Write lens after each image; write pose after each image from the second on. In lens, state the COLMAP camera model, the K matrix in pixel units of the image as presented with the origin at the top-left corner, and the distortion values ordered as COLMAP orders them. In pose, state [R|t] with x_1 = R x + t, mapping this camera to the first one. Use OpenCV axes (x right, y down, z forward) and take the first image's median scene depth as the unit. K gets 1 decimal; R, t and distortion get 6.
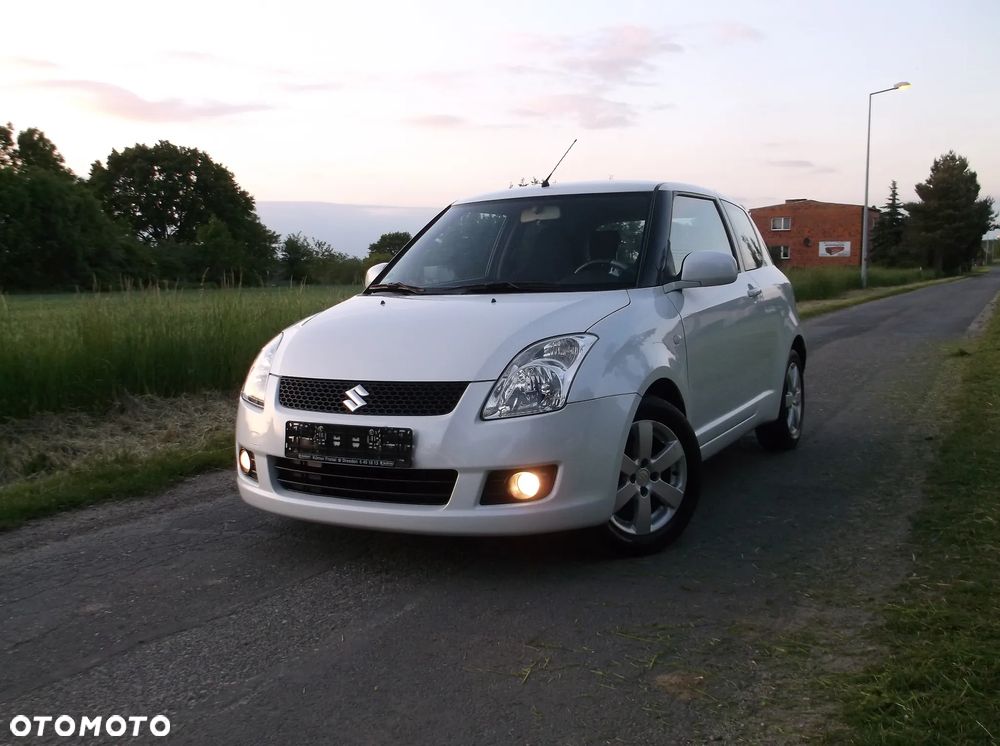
lens RADIAL K [[954.6, 0, 500.0], [0, 954.6, 373.0], [0, 0, 1]] dist [0.008628, -0.001925]
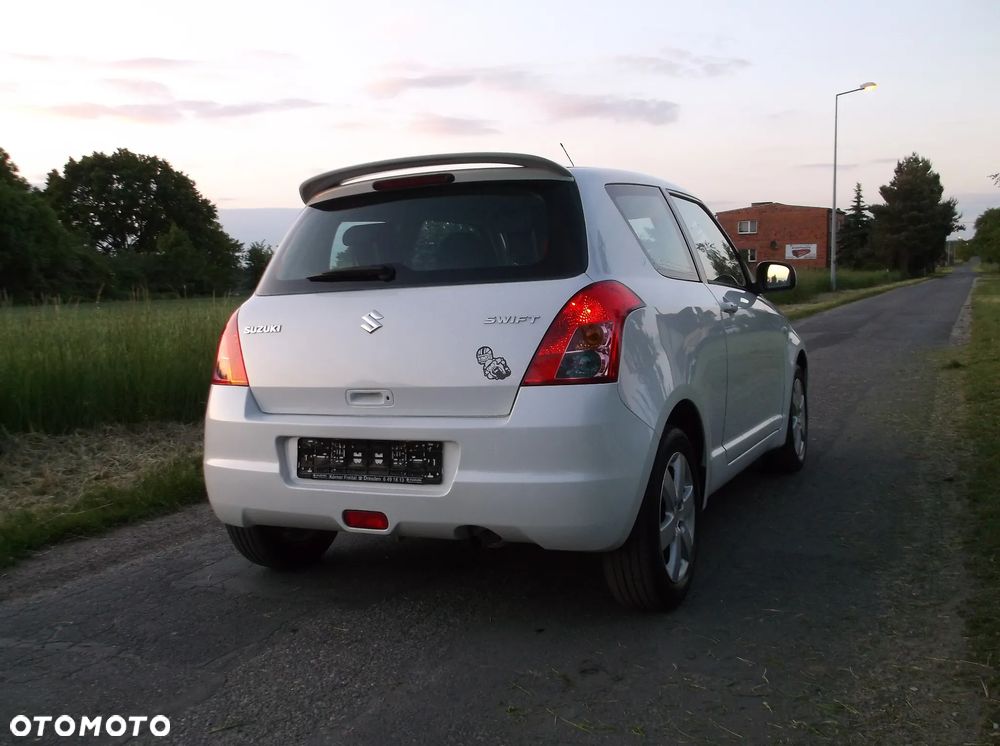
lens RADIAL K [[962.8, 0, 493.5], [0, 962.8, 374.4], [0, 0, 1]] dist [0.002968, 0.005446]
pose [[0.999562, -0.014061, 0.026046, 0.045076], [0.014210, 0.999884, -0.005570, -0.037939], [-0.025965, 0.005938, 0.999645, 0.256753]]
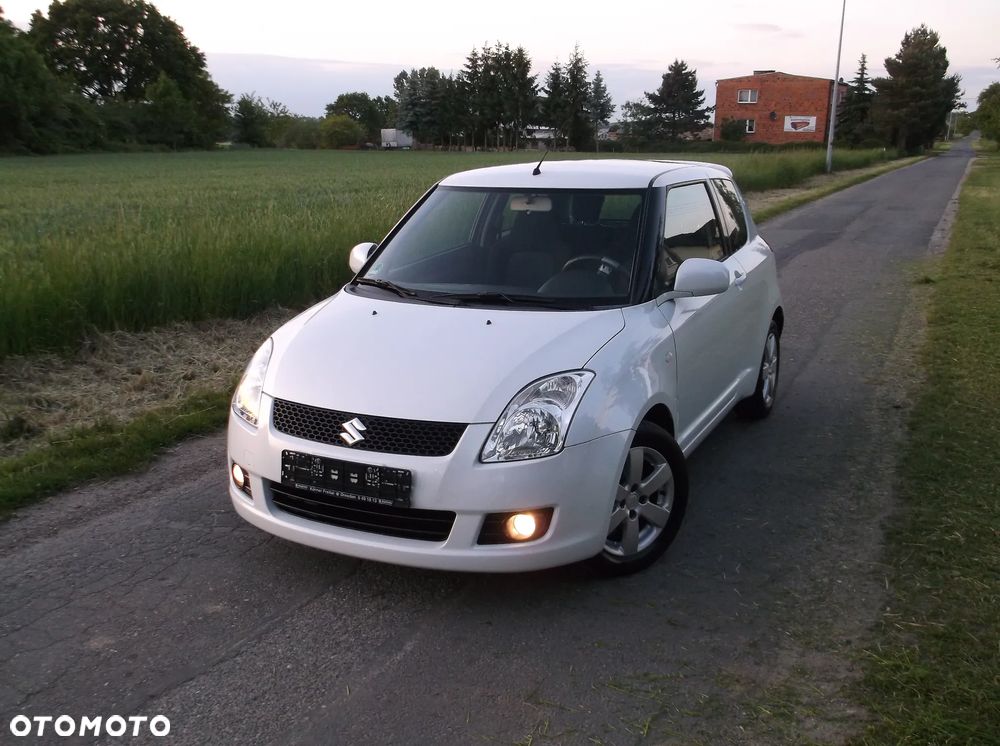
lens RADIAL K [[953.5, 0, 498.5], [0, 953.5, 369.6], [0, 0, 1]] dist [0.009320, -0.013757]
pose [[0.999006, 0.013965, 0.042335, -0.036169], [-0.019381, 0.991277, 0.130360, -0.149070], [-0.040145, -0.131051, 0.990562, 0.008792]]
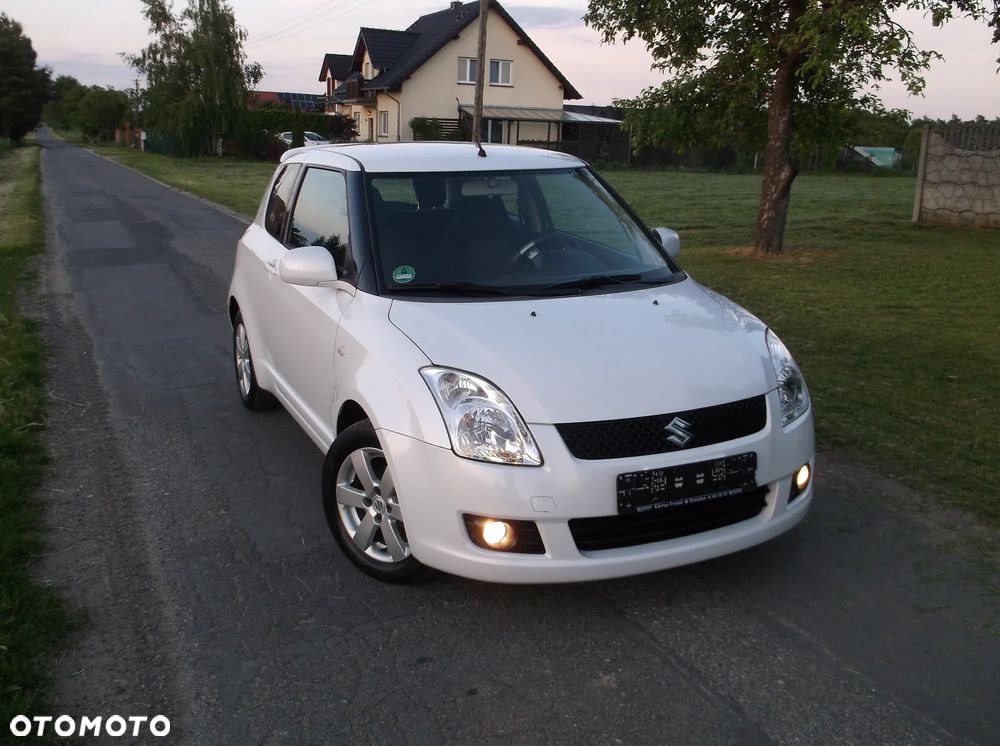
lens RADIAL K [[926.6, 0, 500.0], [0, 926.6, 373.0], [0, 0, 1]] dist [0.015813, 0.000911]
pose [[0.617947, -0.174144, 0.766691, -0.814437], [0.066247, 0.983226, 0.169933, -0.169081], [-0.783424, -0.054219, 0.619119, 0.504444]]
